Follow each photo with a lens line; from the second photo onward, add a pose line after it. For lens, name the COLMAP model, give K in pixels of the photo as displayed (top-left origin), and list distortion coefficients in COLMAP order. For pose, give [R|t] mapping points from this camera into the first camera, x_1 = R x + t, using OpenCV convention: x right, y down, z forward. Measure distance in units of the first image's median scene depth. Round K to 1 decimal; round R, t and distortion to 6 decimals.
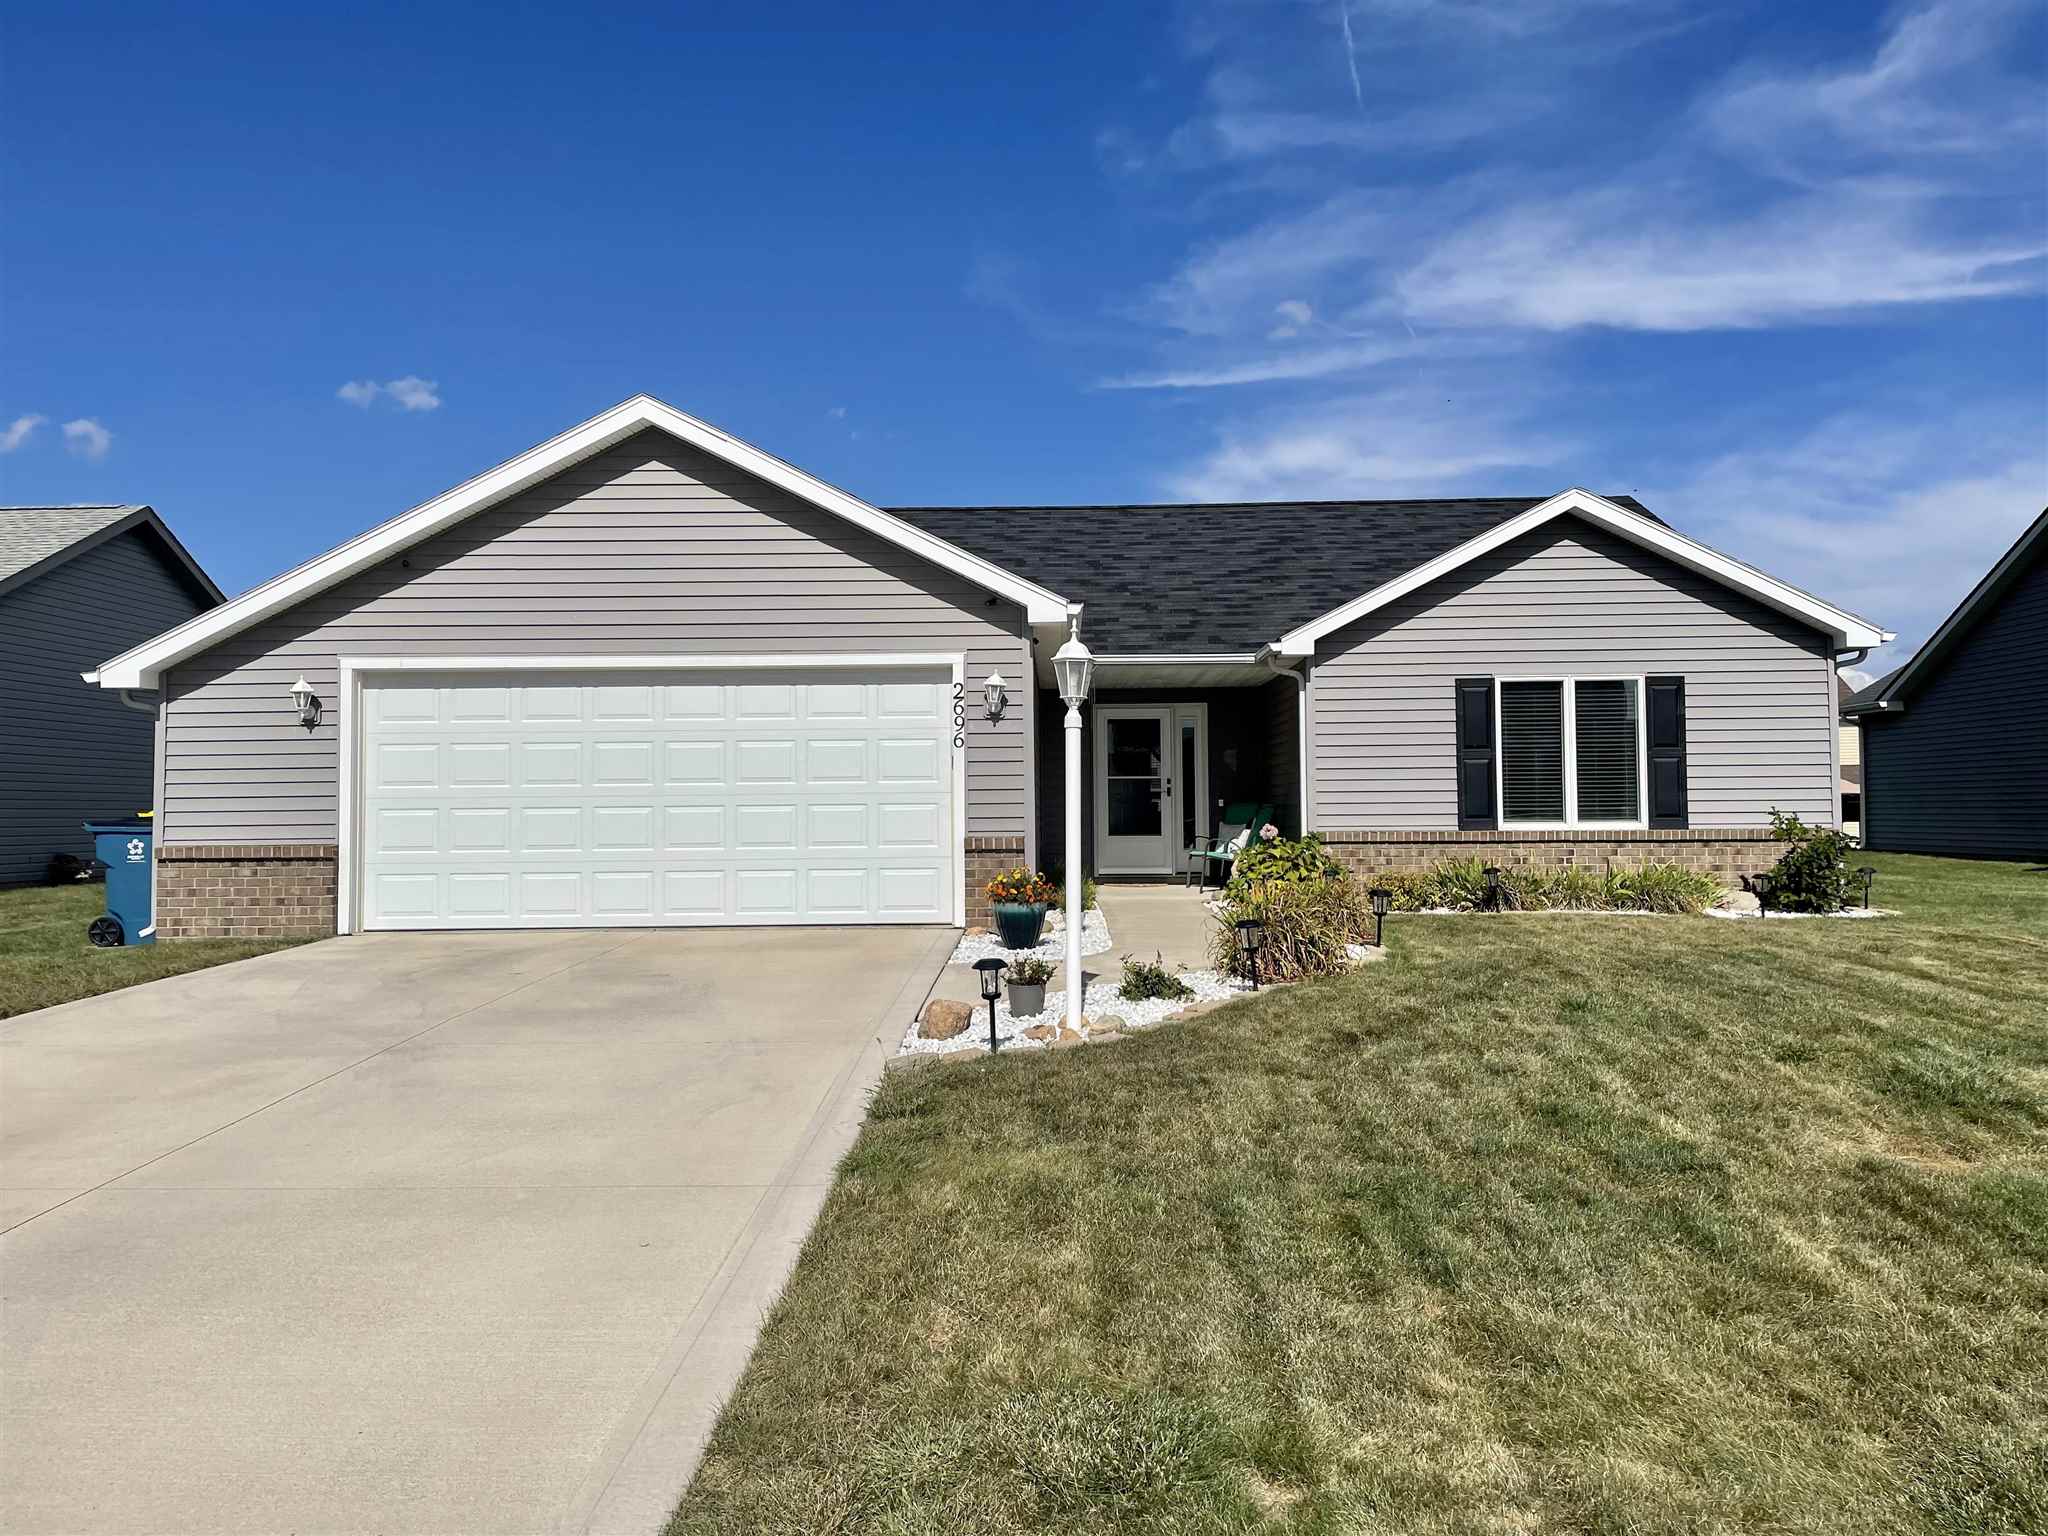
lens RADIAL K [[1543.0, 0, 1026.4], [0, 1543.0, 768.9], [0, 0, 1]] dist [0.059008, -0.042759]
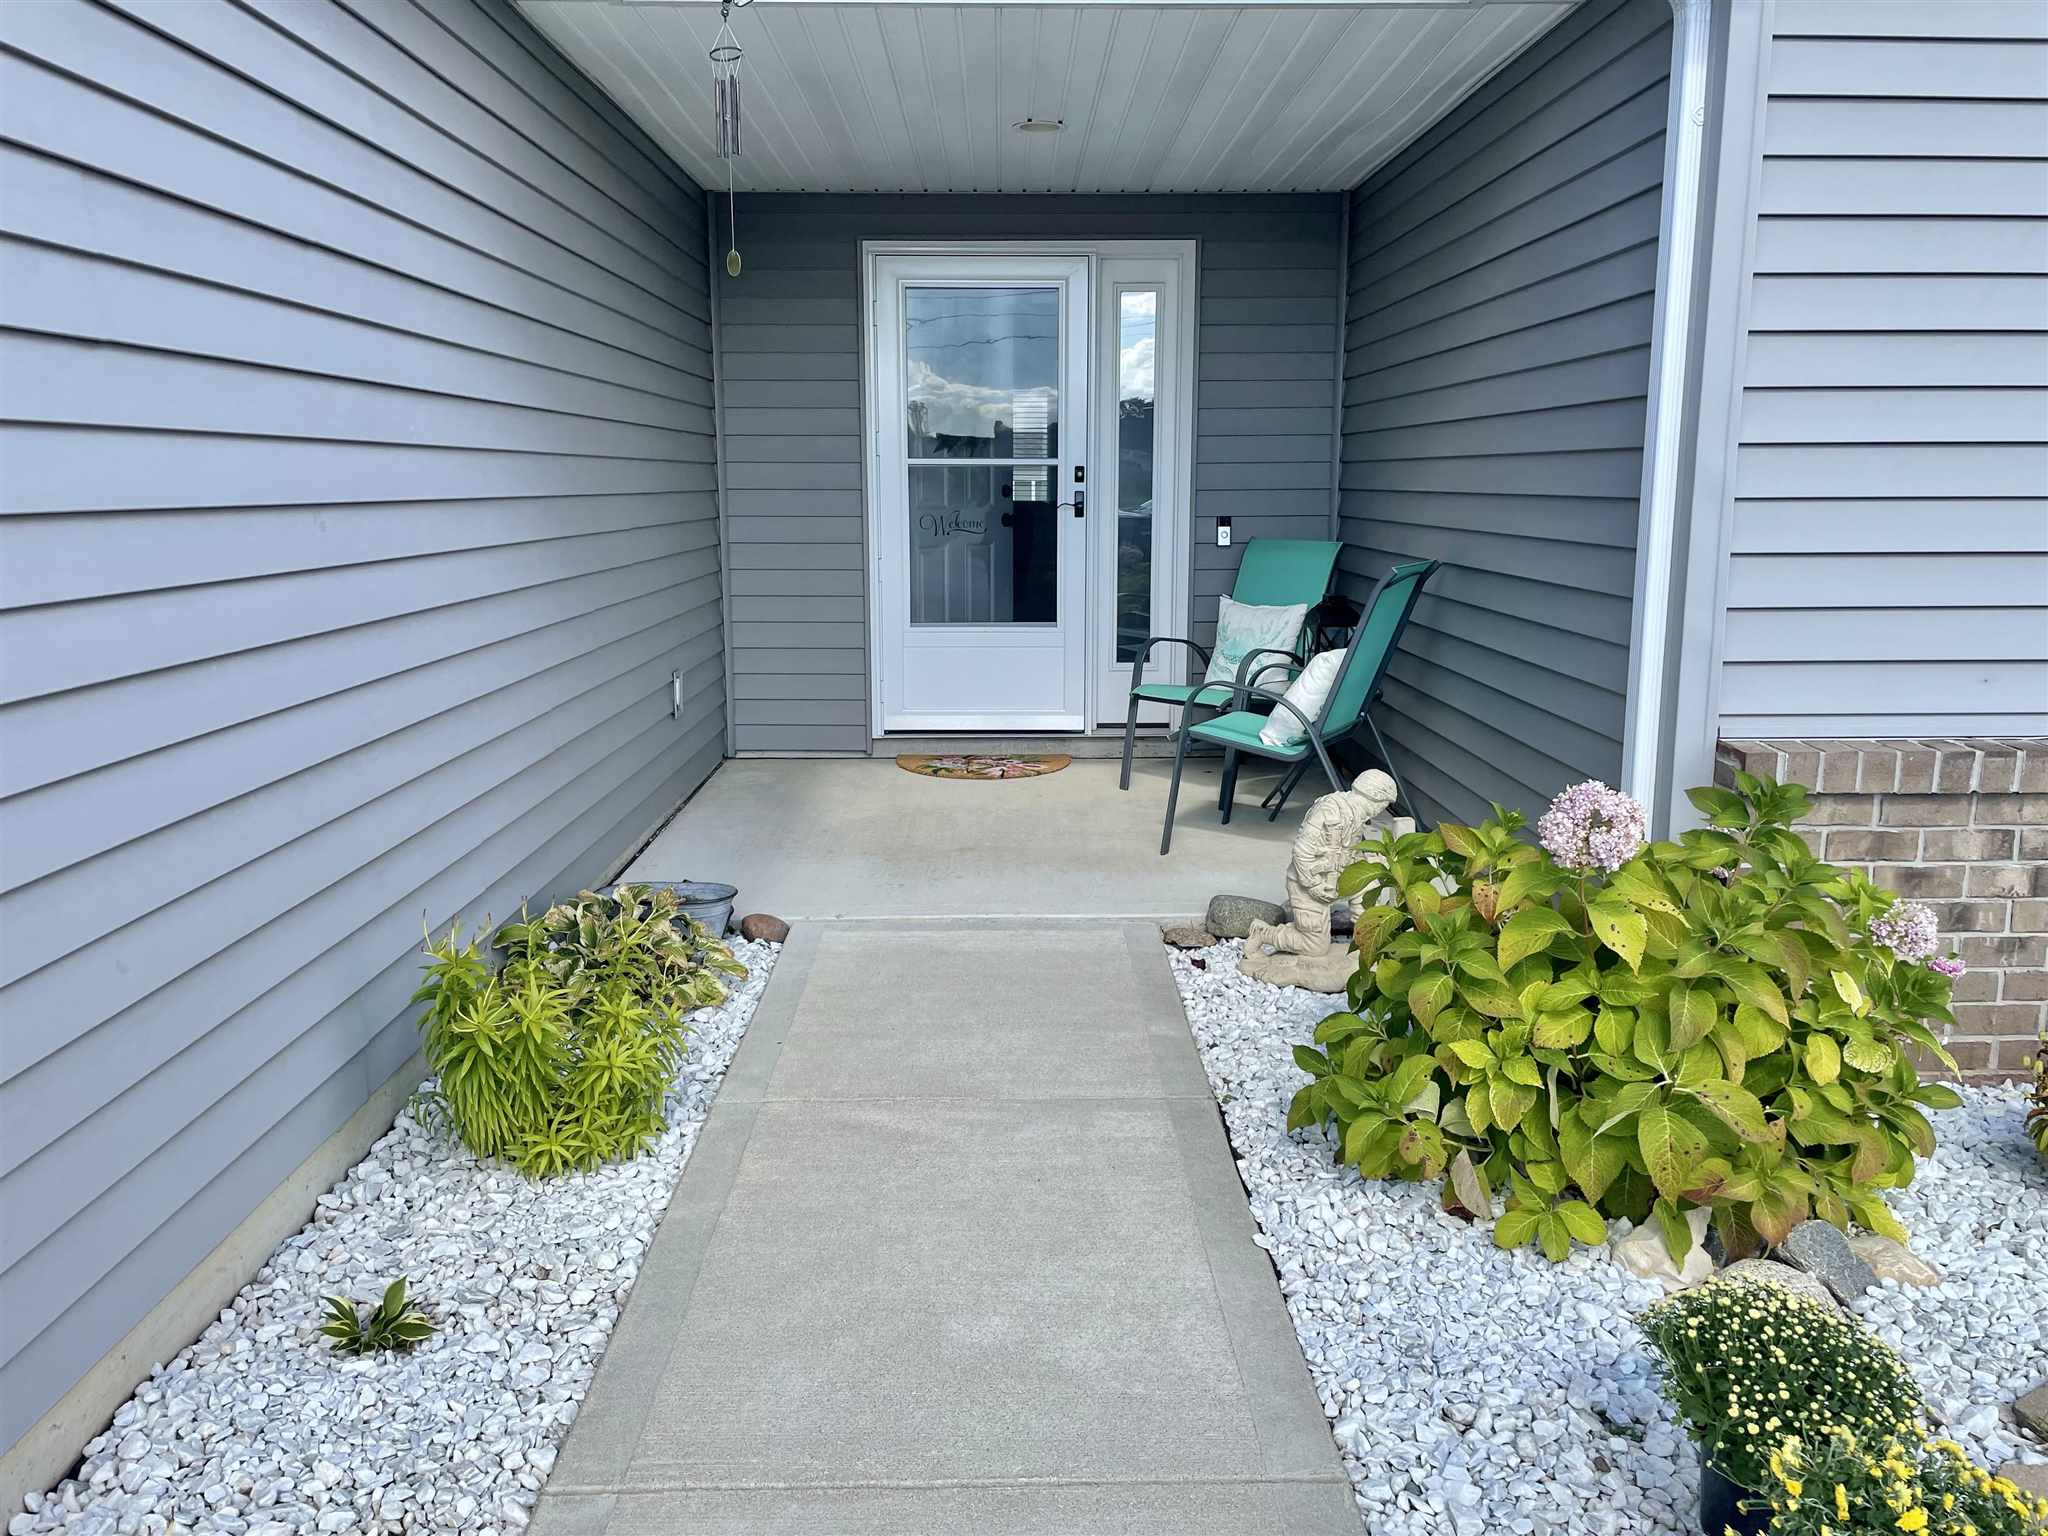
lens RADIAL K [[1543.0, 0, 1028.0], [0, 1543.0, 762.3], [0, 0, 1]] dist [0.059008, -0.042759]
pose [[0.999102, 0.002571, 0.042294, 0.081005], [-0.011292, 0.978219, 0.207269, -0.001079], [-0.040840, -0.207561, 0.977369, 0.790309]]
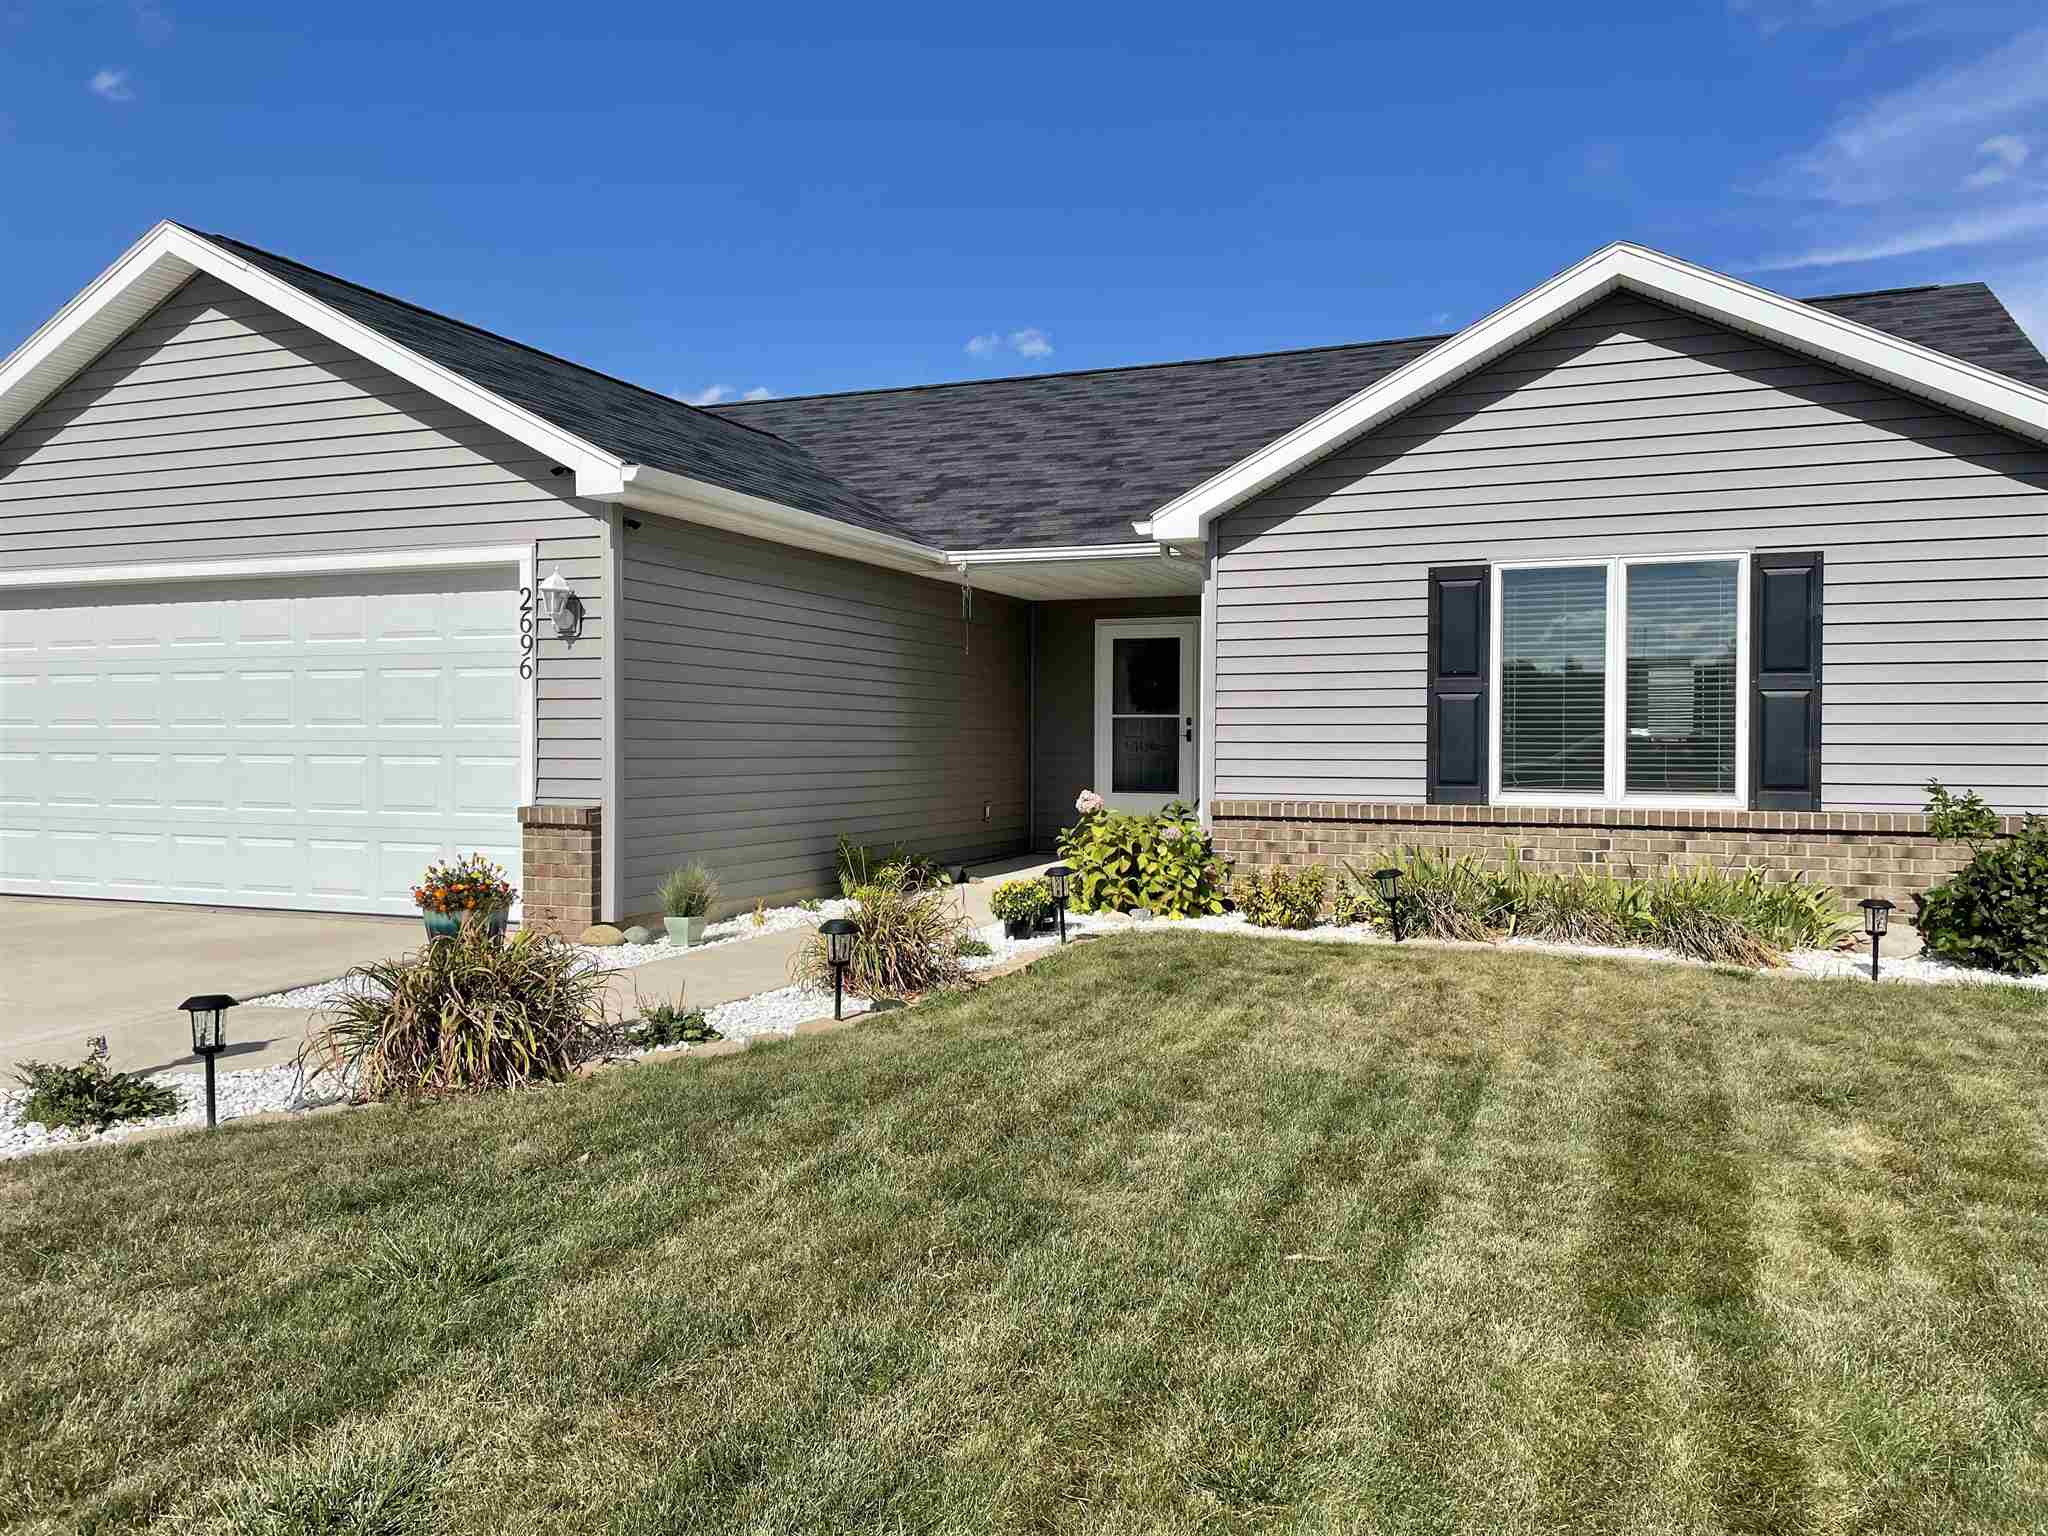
lens RADIAL K [[1543.0, 0, 1027.5], [0, 1543.0, 763.4], [0, 0, 1]] dist [0.059008, -0.042759]
pose [[0.934450, 0.015396, -0.355762, 0.353714], [-0.000148, 0.999082, 0.042846, -0.004761], [0.356095, -0.039985, 0.933594, 0.340273]]
